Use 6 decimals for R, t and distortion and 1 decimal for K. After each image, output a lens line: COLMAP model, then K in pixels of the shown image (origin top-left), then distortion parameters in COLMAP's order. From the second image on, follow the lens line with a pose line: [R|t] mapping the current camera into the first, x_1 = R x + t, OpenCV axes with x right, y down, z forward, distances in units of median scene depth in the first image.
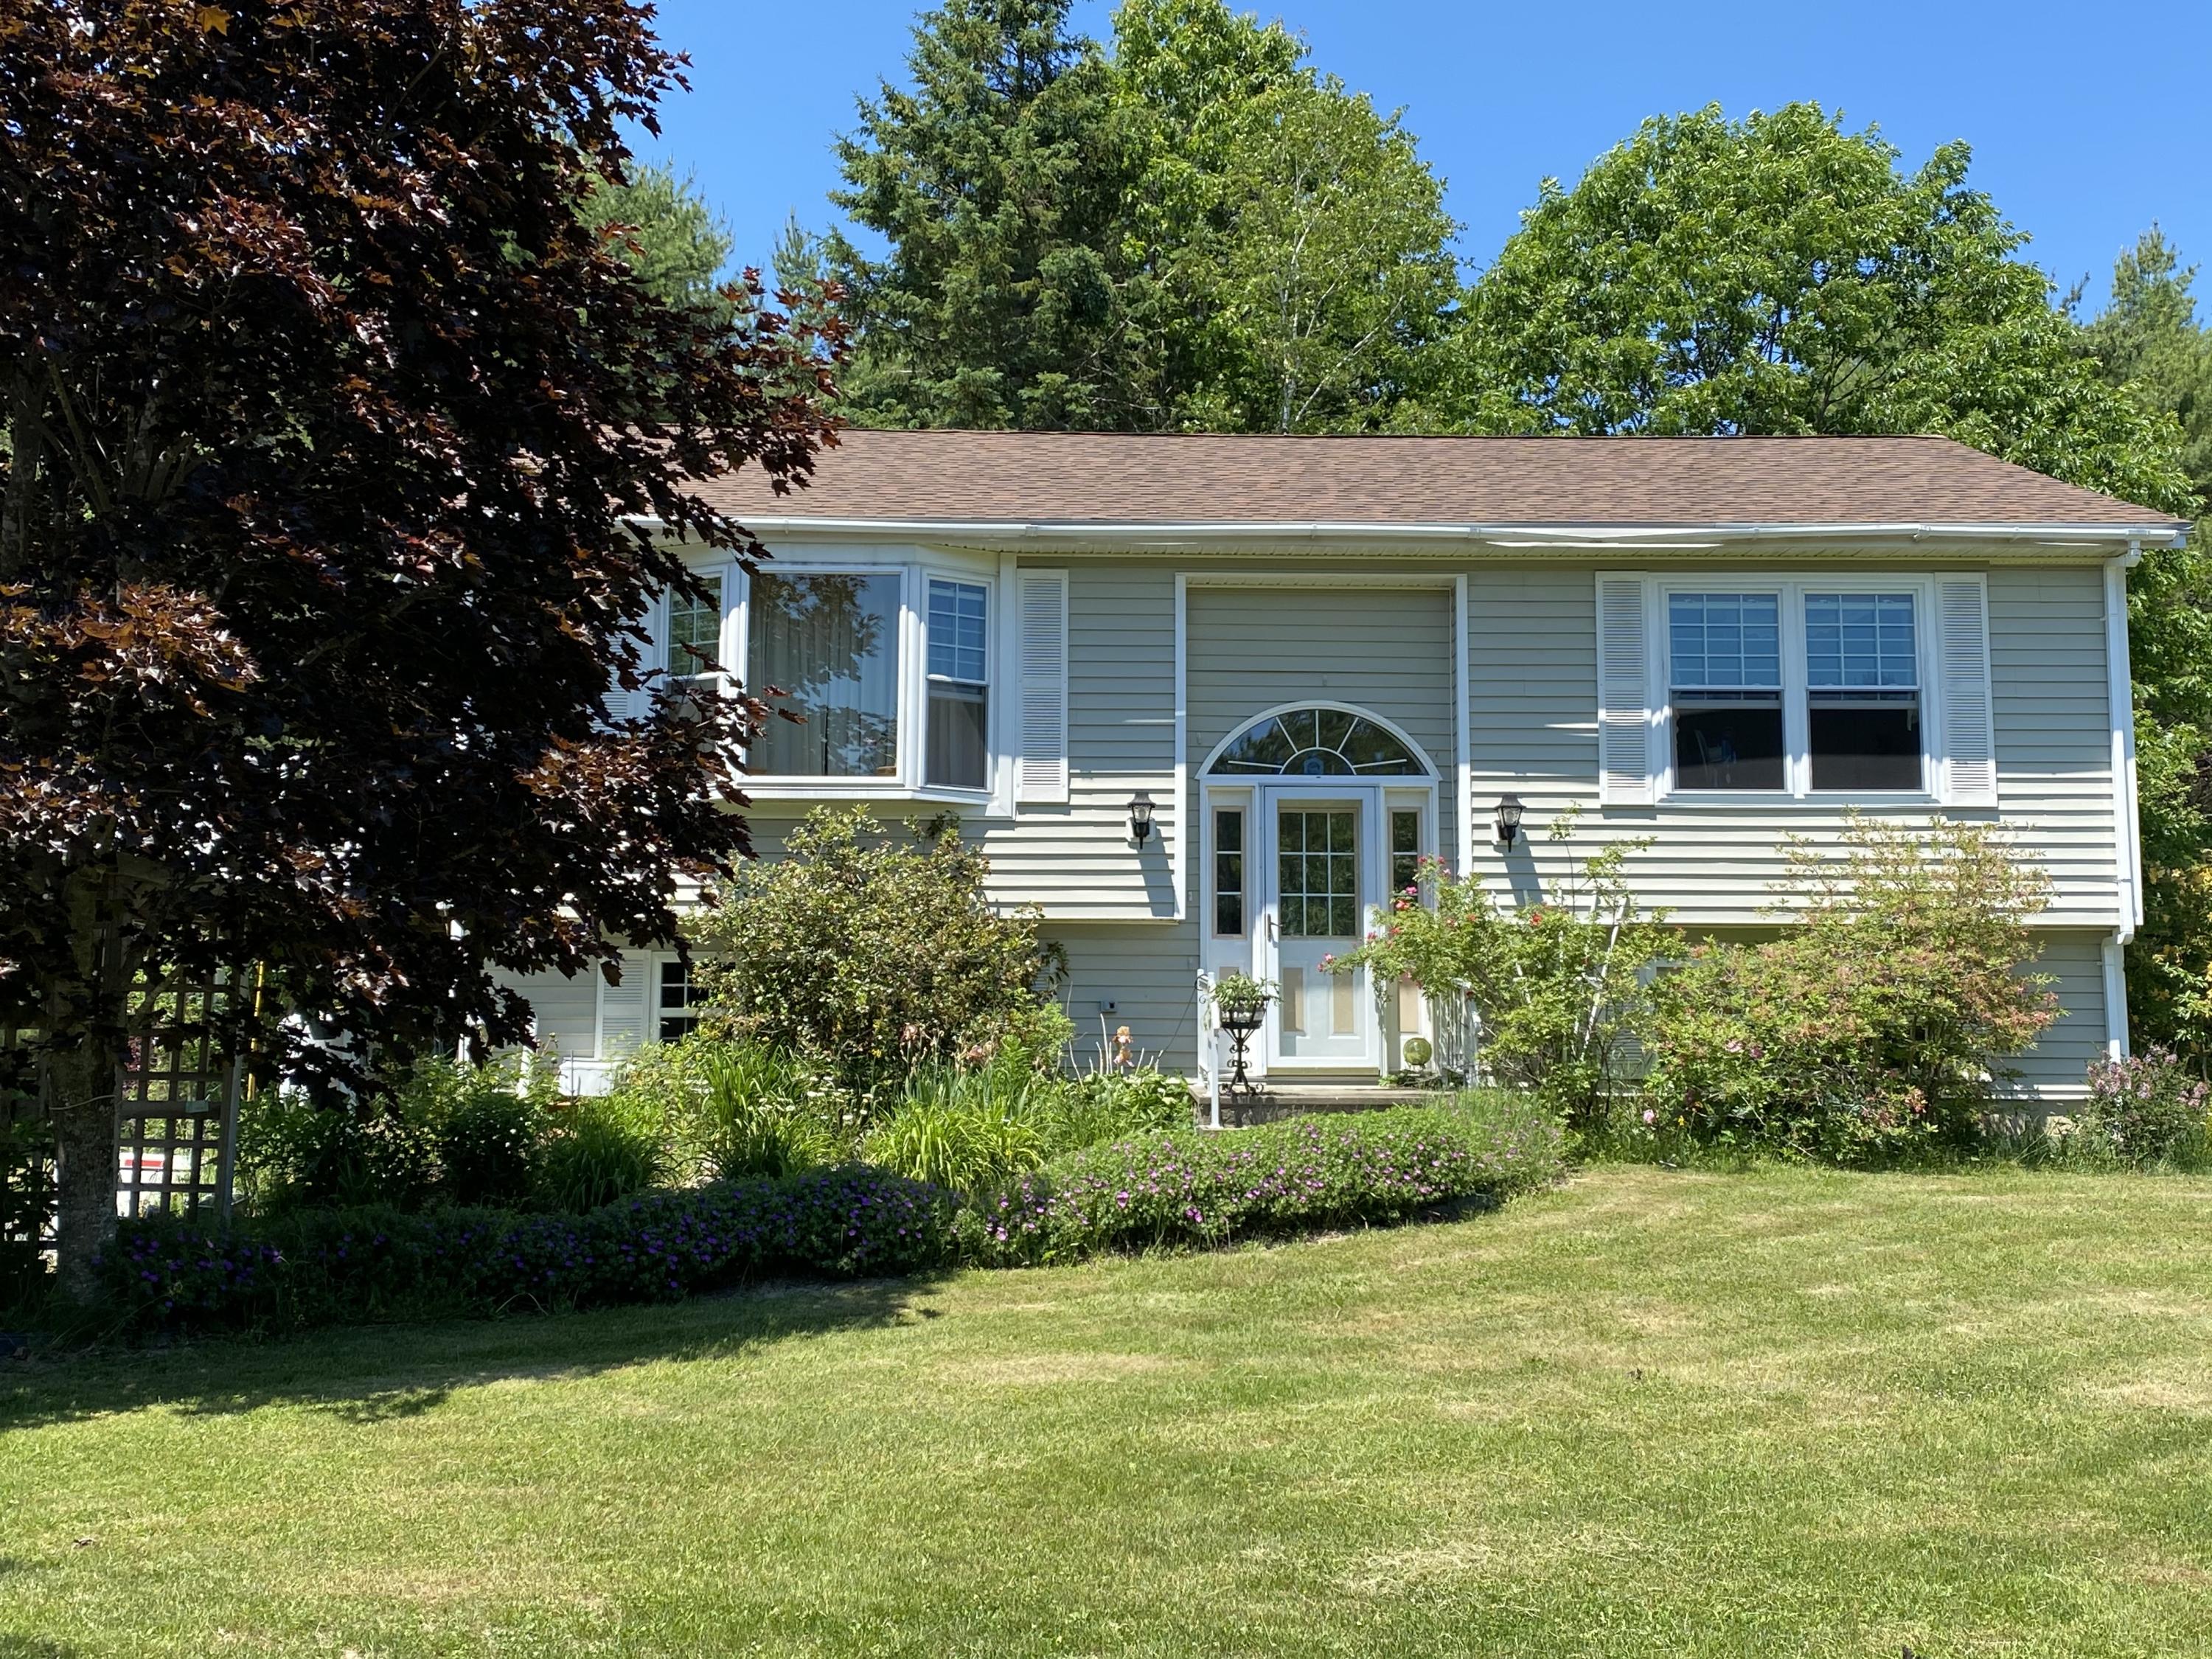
lens RADIAL K [[2358.8, 0, 1105.2], [0, 2358.8, 830.9], [0, 0, 1]] dist [0.007585, 0.000000]
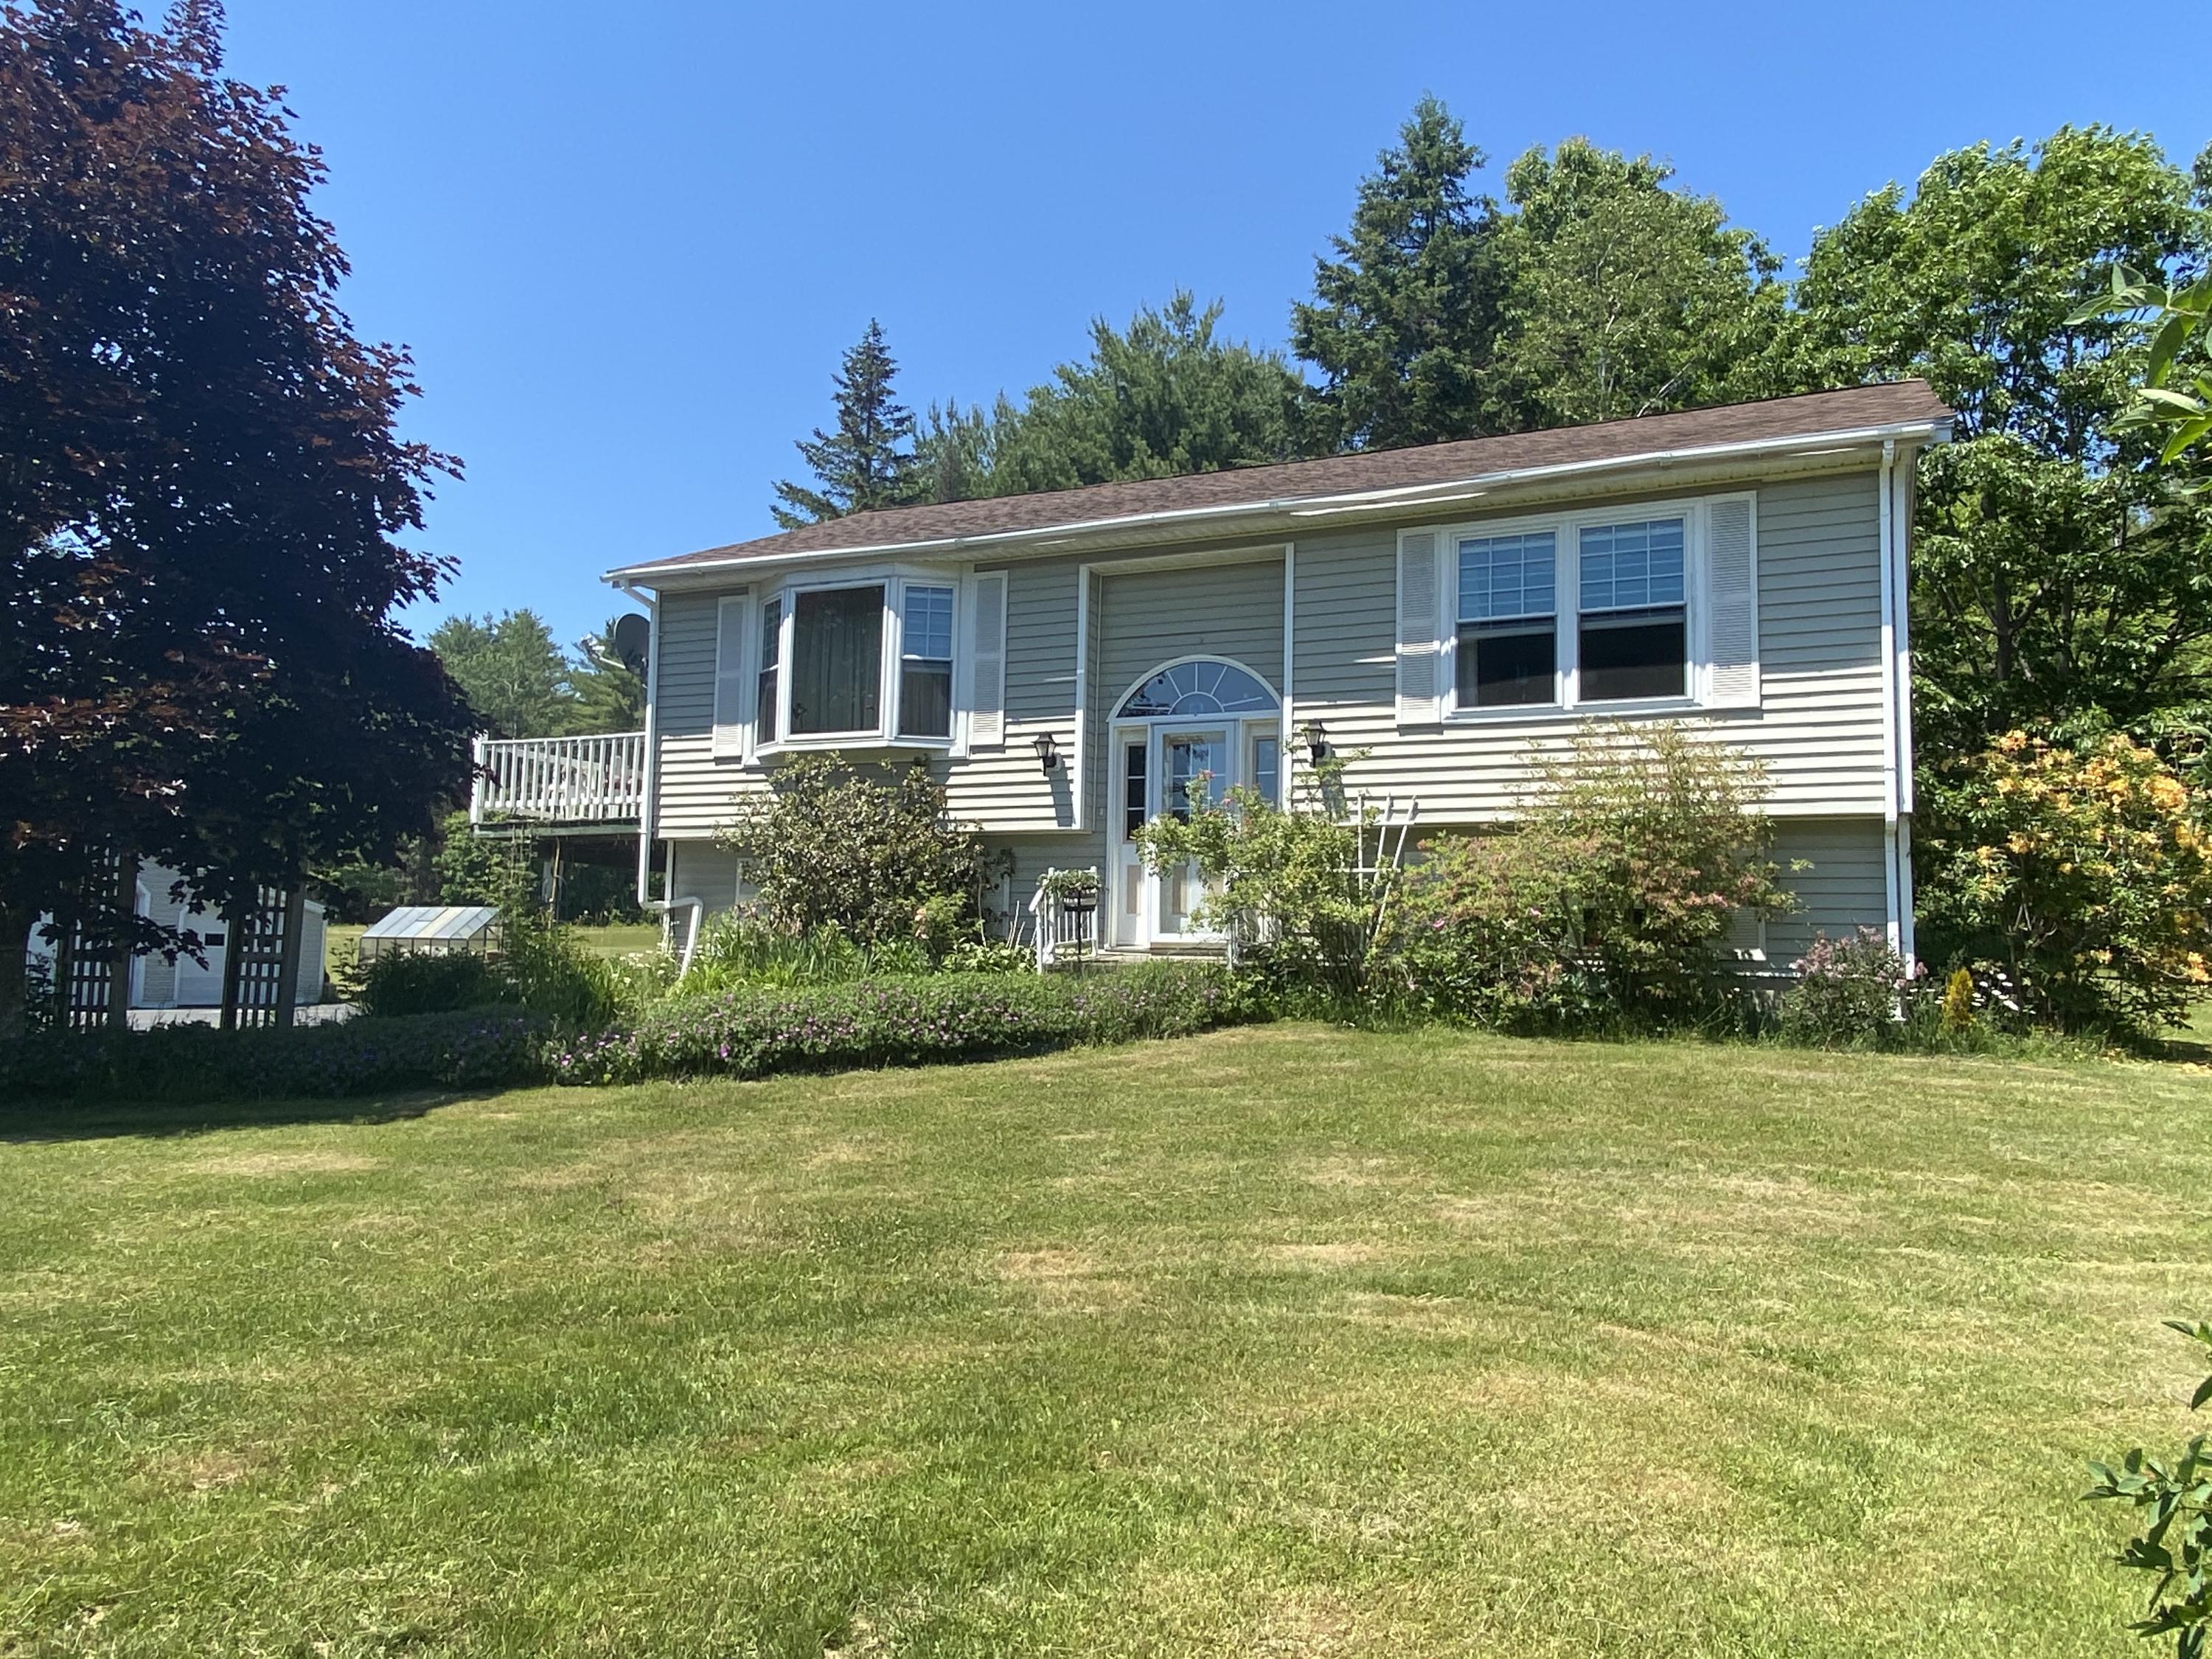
lens RADIAL K [[1527.6, 0, 1106.7], [0, 1527.6, 825.6], [0, 0, 1]] dist [0.007619, 0.000882]
pose [[0.899569, -0.024694, -0.436080, 0.413522], [0.032315, 0.999427, 0.010066, 0.027444], [0.435582, -0.023147, 0.899851, 0.242436]]
